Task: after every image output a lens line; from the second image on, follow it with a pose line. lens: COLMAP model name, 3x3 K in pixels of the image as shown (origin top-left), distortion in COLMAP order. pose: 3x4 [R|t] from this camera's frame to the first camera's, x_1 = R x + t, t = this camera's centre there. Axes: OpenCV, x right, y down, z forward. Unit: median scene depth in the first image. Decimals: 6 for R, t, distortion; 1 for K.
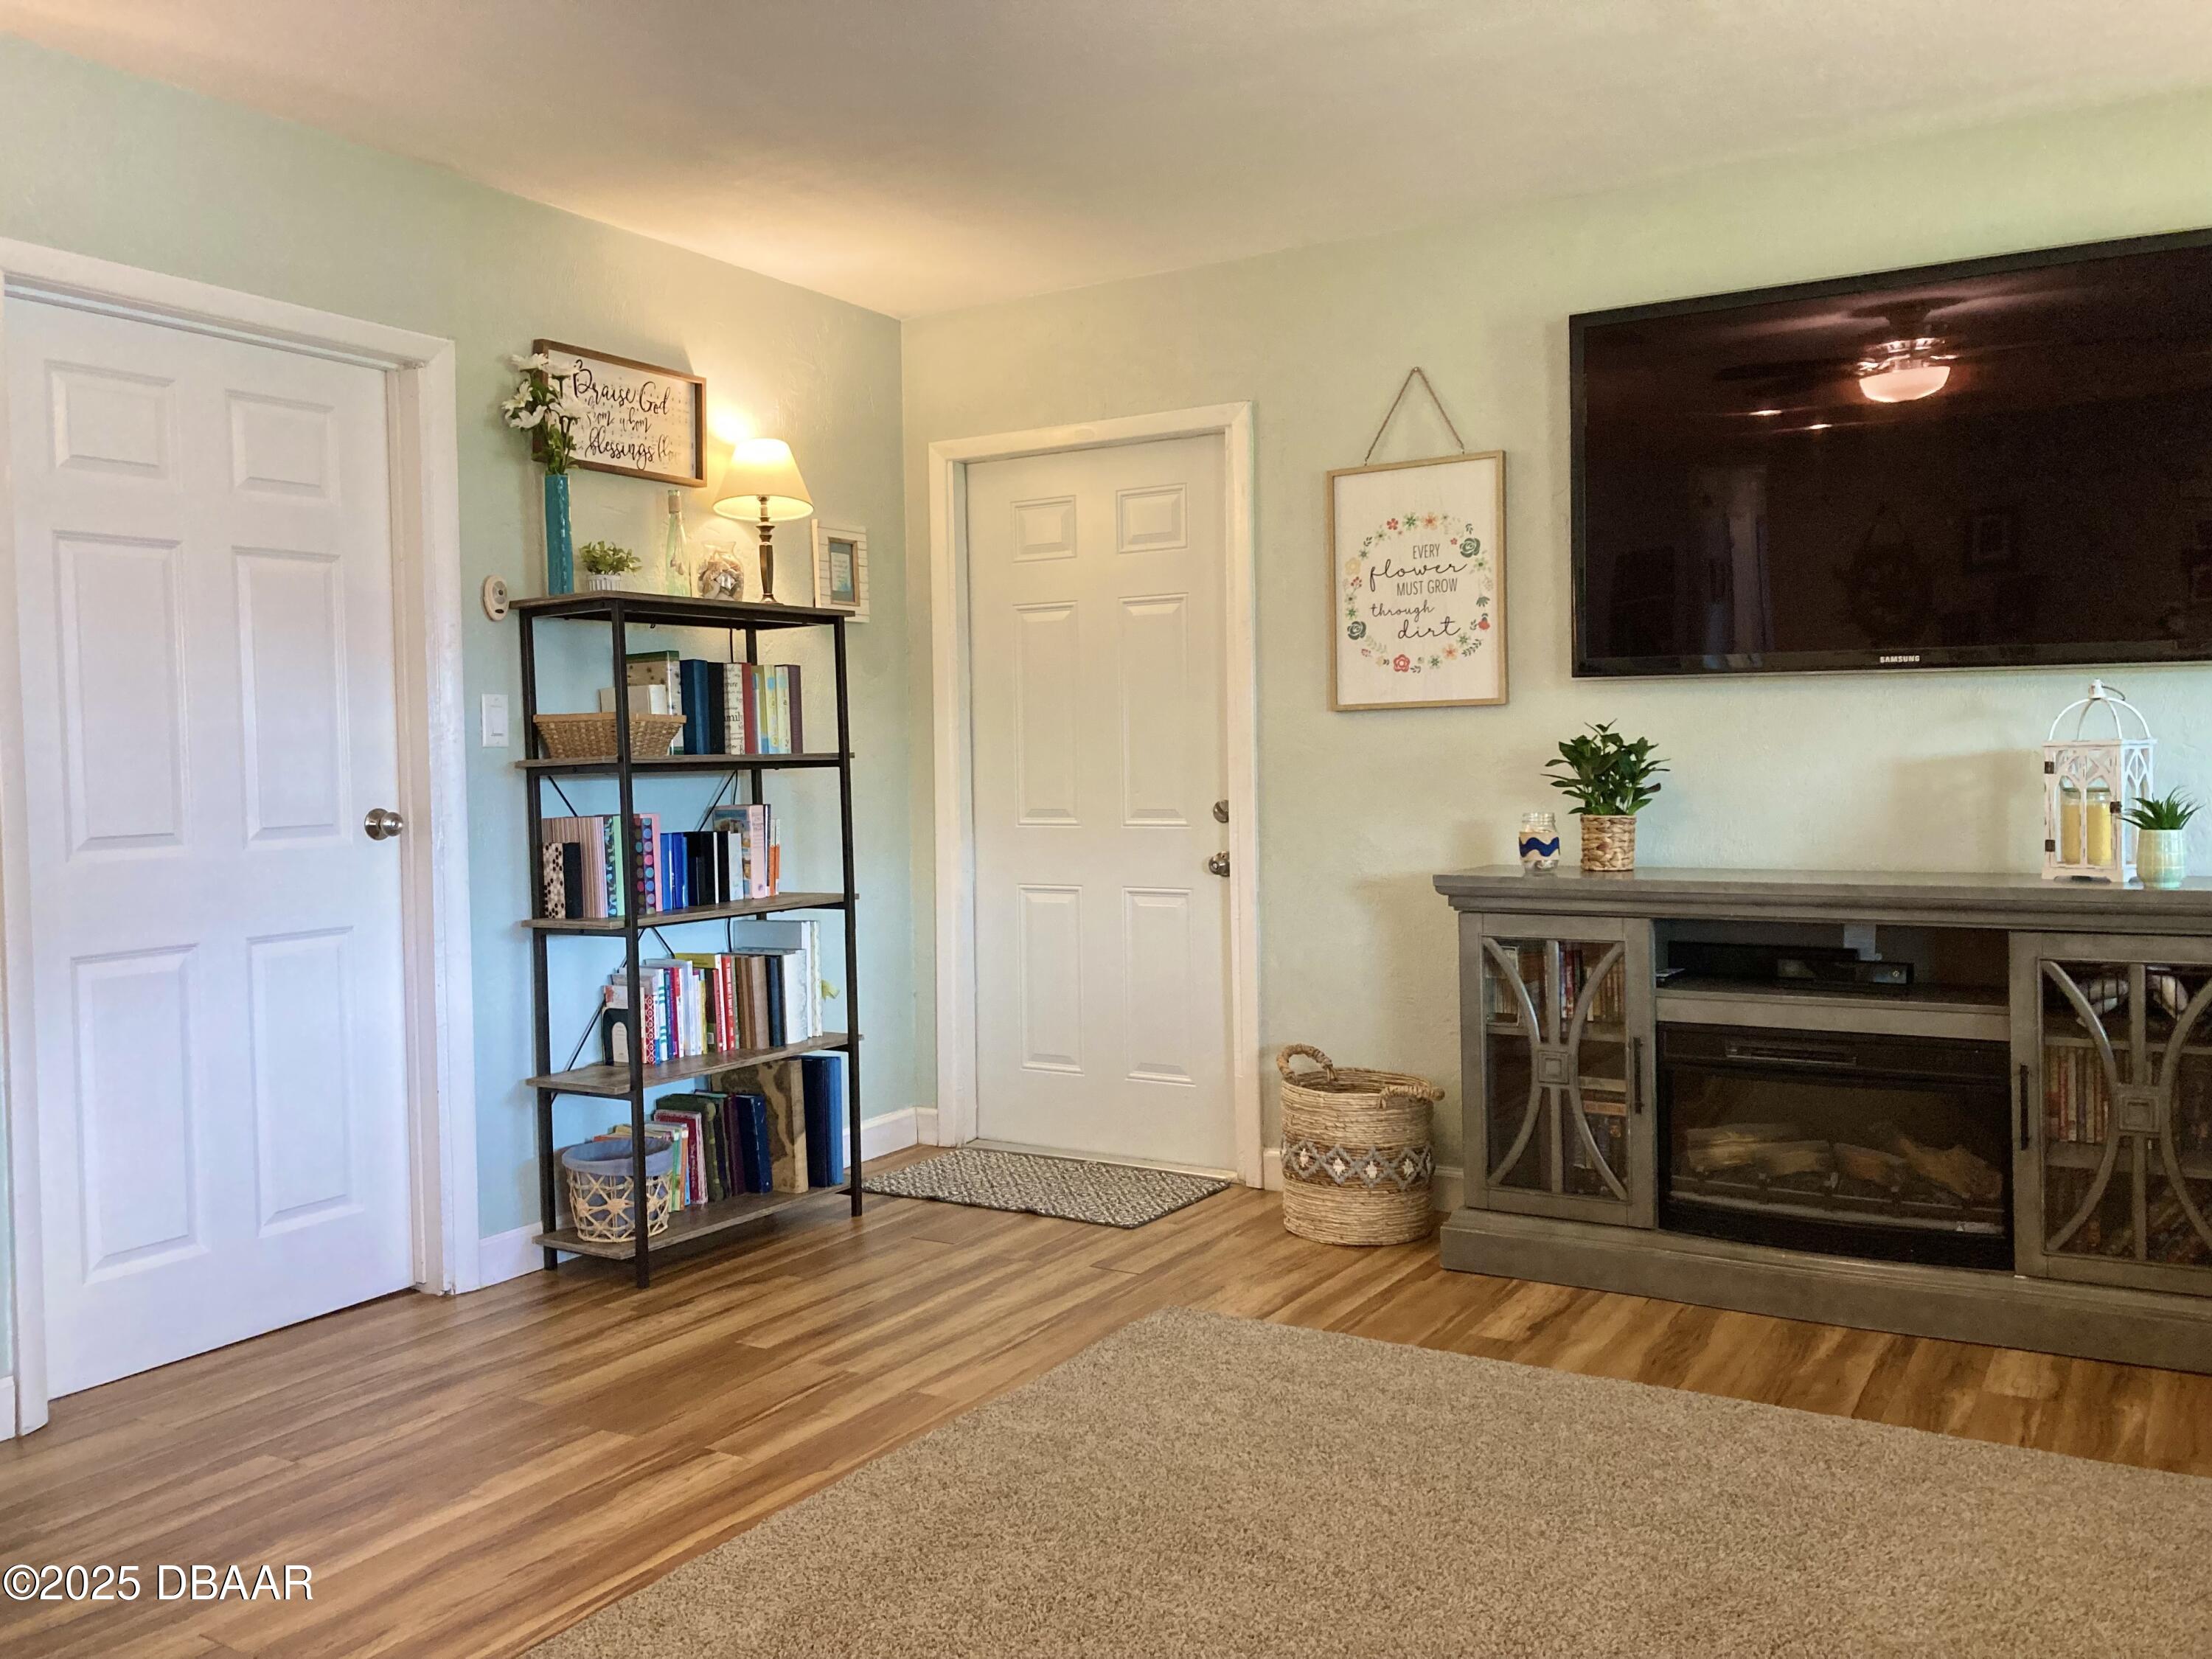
lens RADIAL K [[1812.1, 0, 1080.7], [0, 1812.1, 812.5], [0, 0, 1]] dist [0.050812, -0.067769]
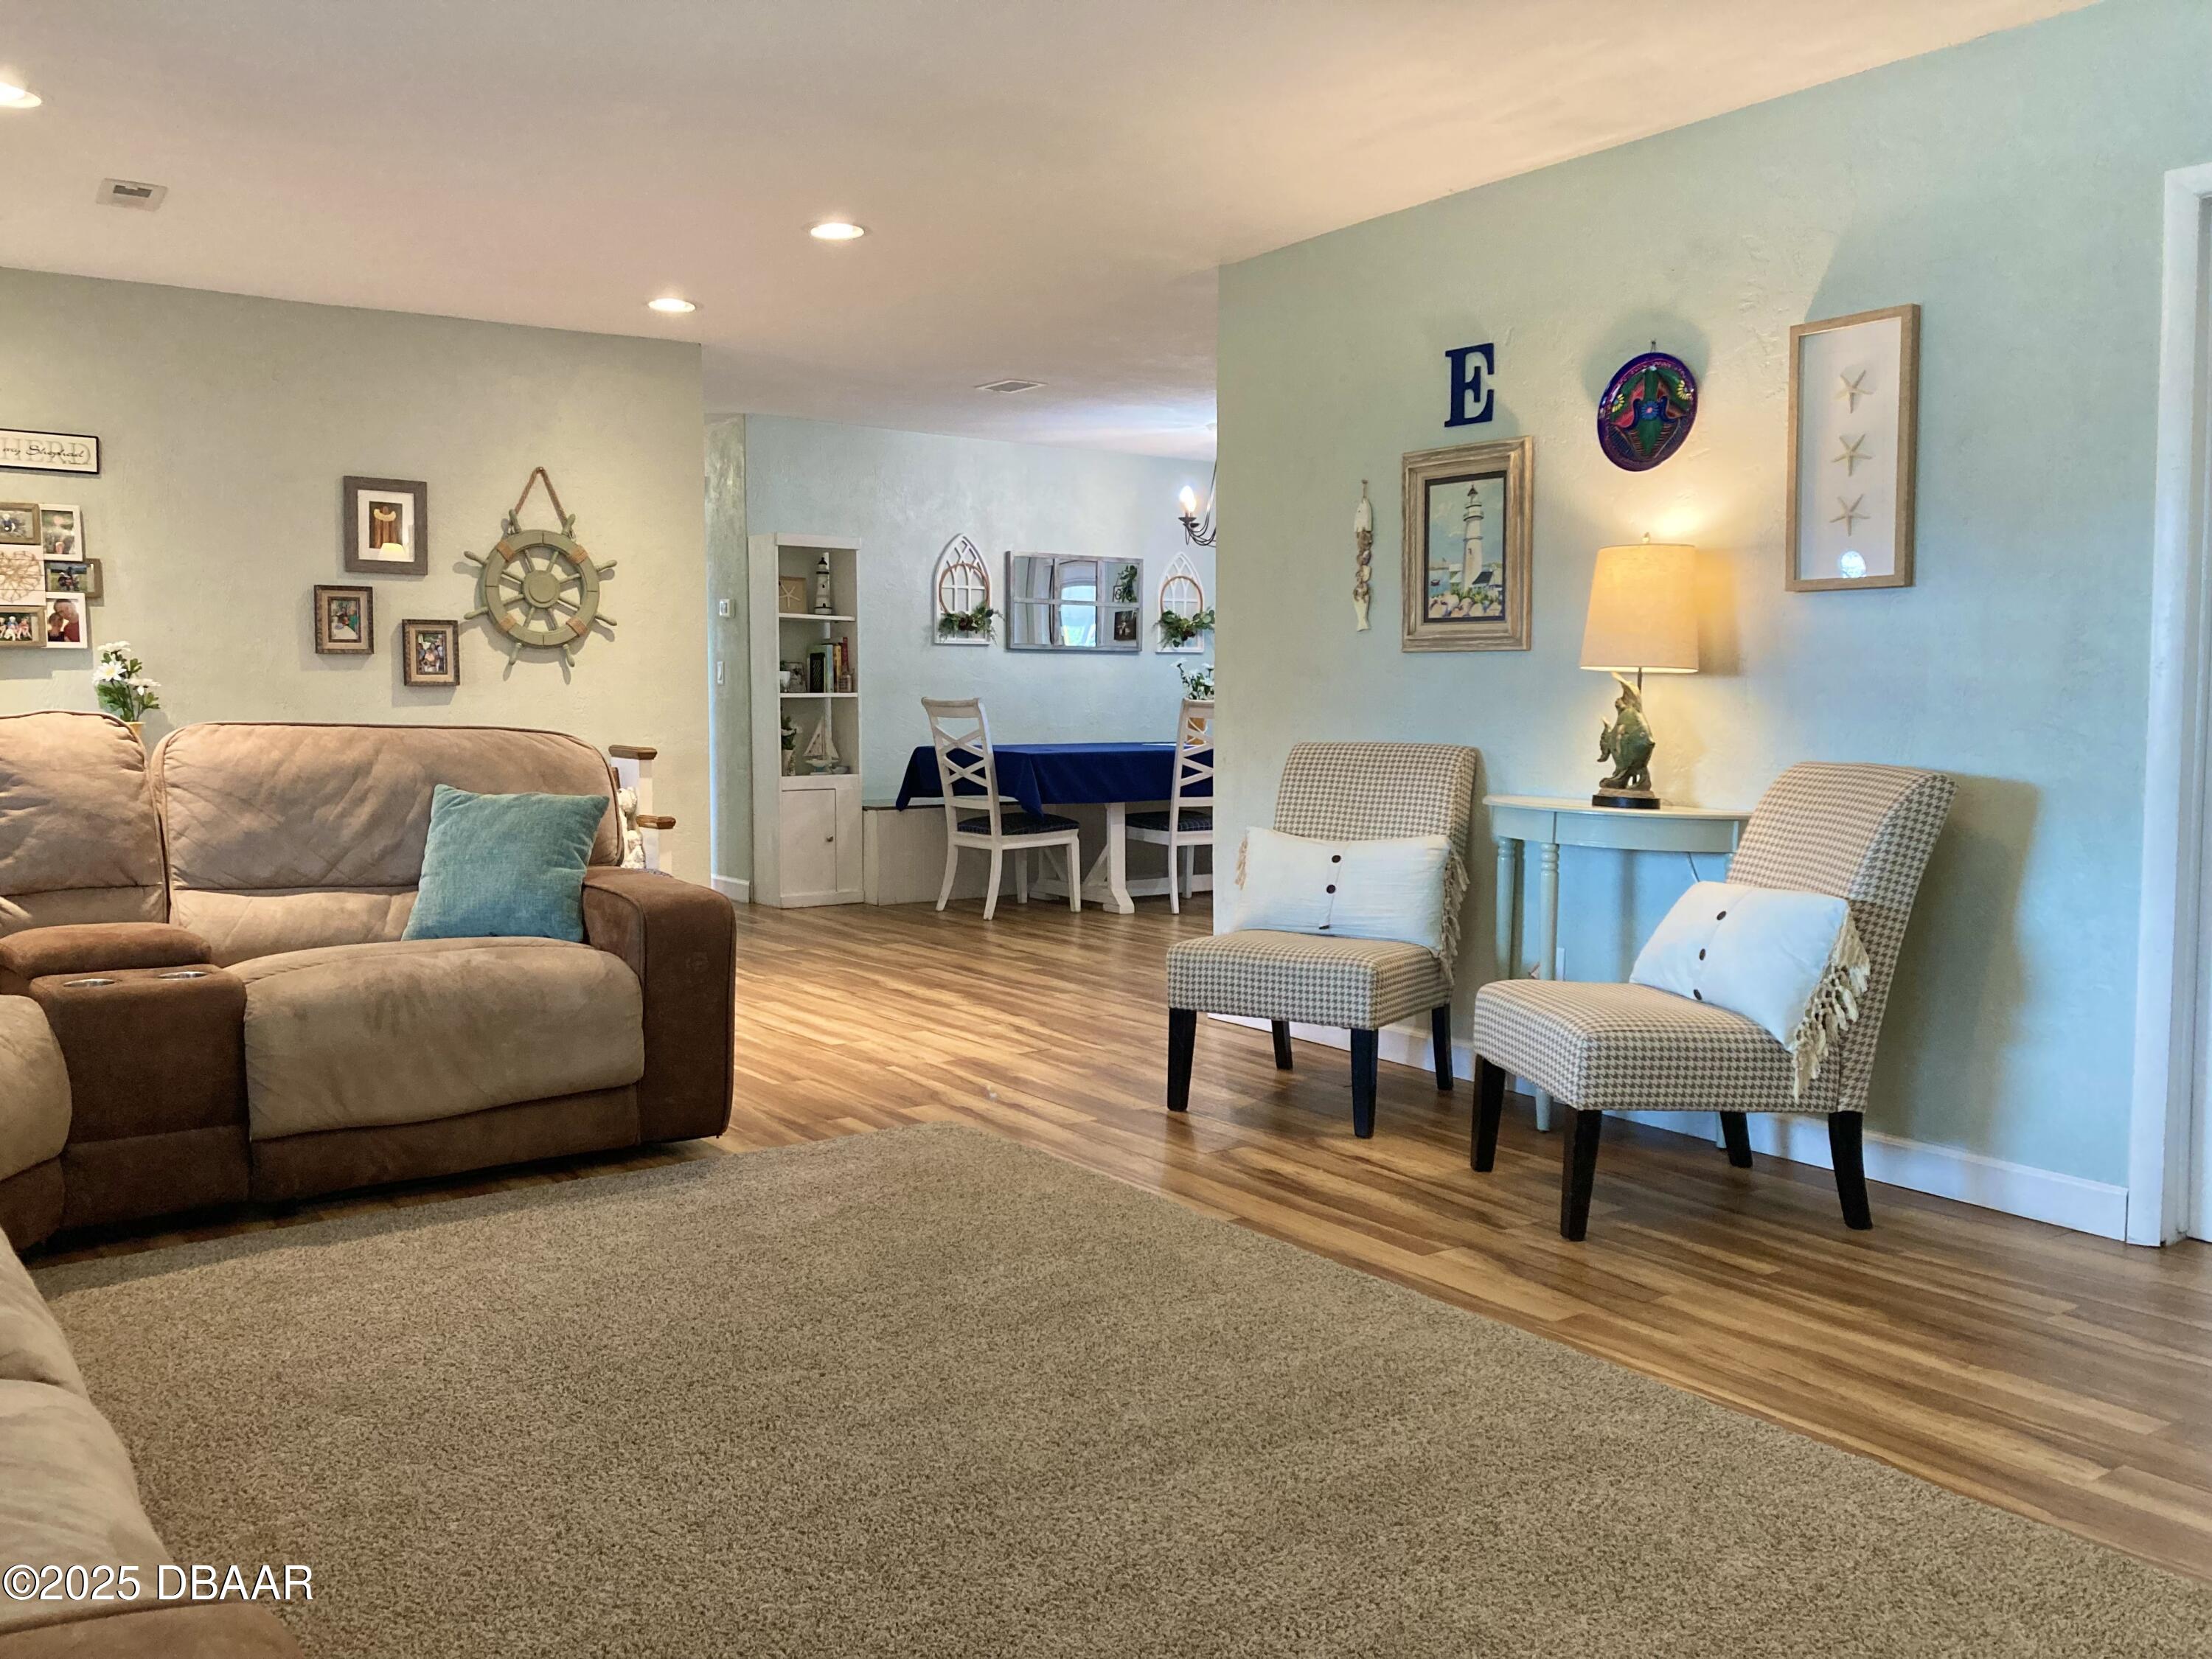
lens RADIAL K [[1812.1, 0, 1086.7], [0, 1812.1, 830.0], [0, 0, 1]] dist [0.050812, -0.067769]
pose [[-0.391264, 0.089319, -0.915934, 0.548072], [-0.019863, 0.994227, 0.105439, -0.017352], [0.920064, 0.059448, -0.387232, 0.653706]]
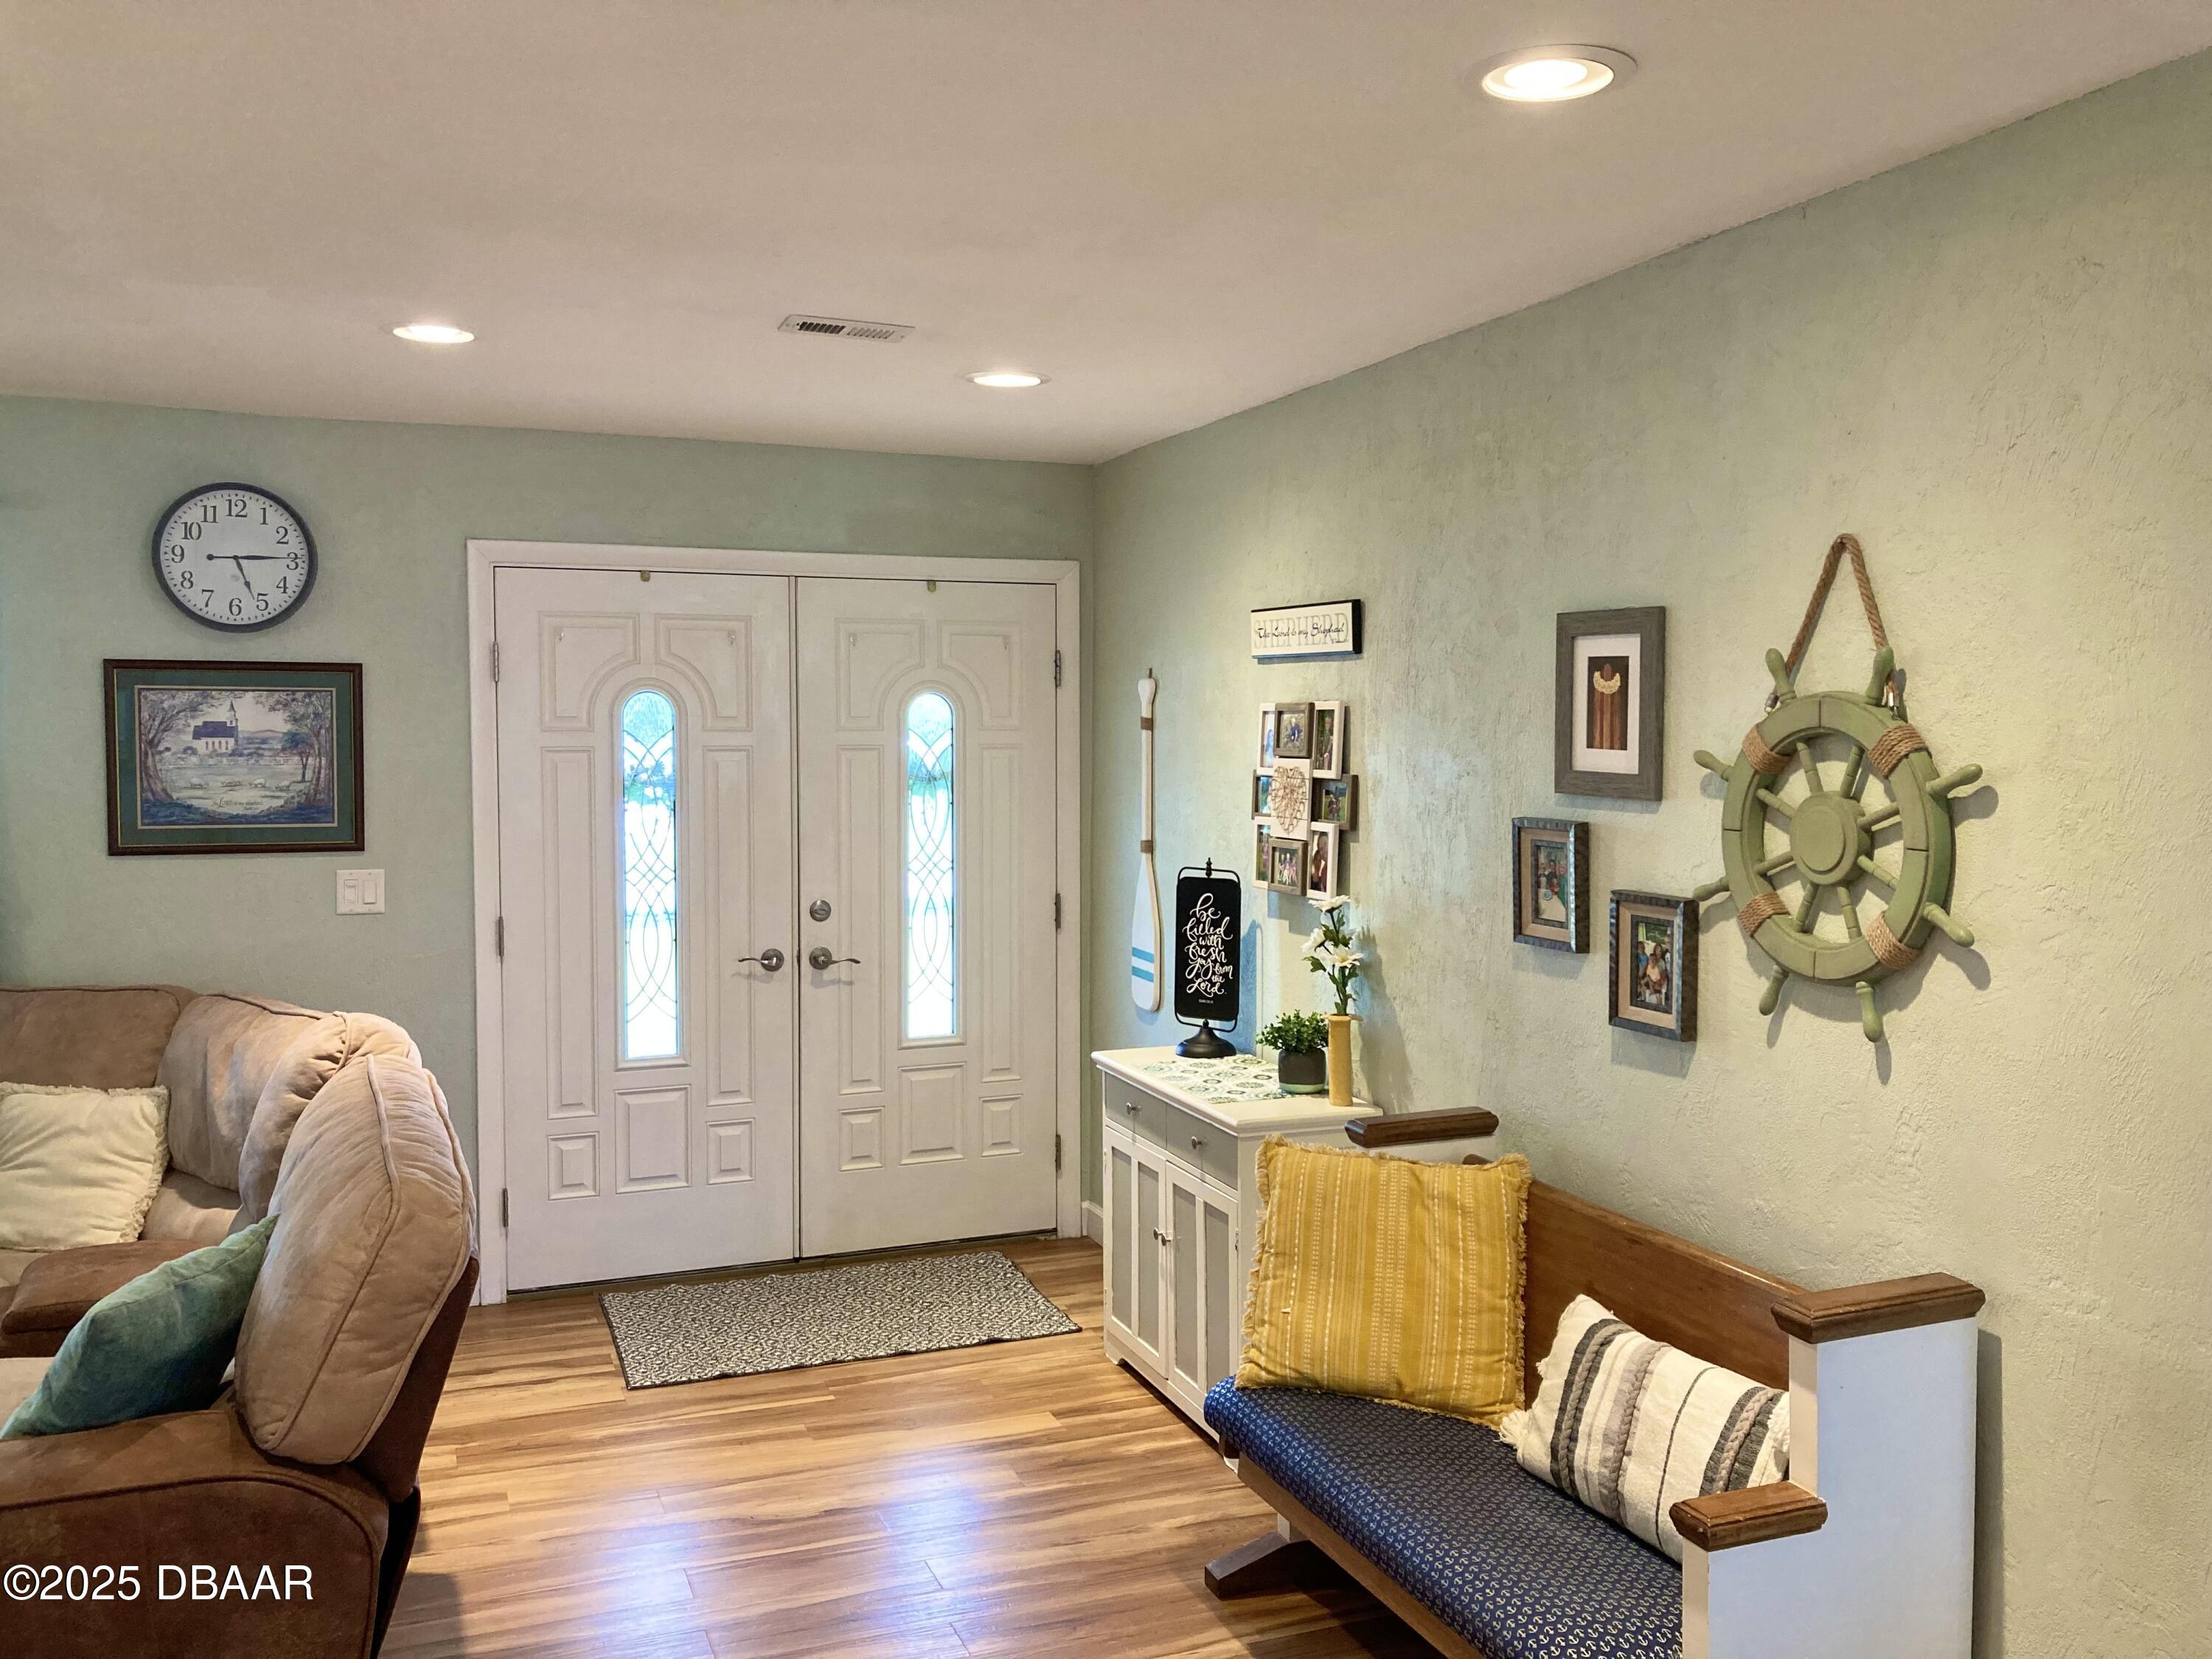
lens RADIAL K [[1812.1, 0, 1088.9], [0, 1812.1, 813.5], [0, 0, 1]] dist [0.050812, -0.067769]
pose [[-0.798108, -0.014405, 0.602343, -0.997337], [0.031839, 0.997309, 0.066038, -0.113411], [-0.601673, 0.071884, -0.795501, 0.230855]]
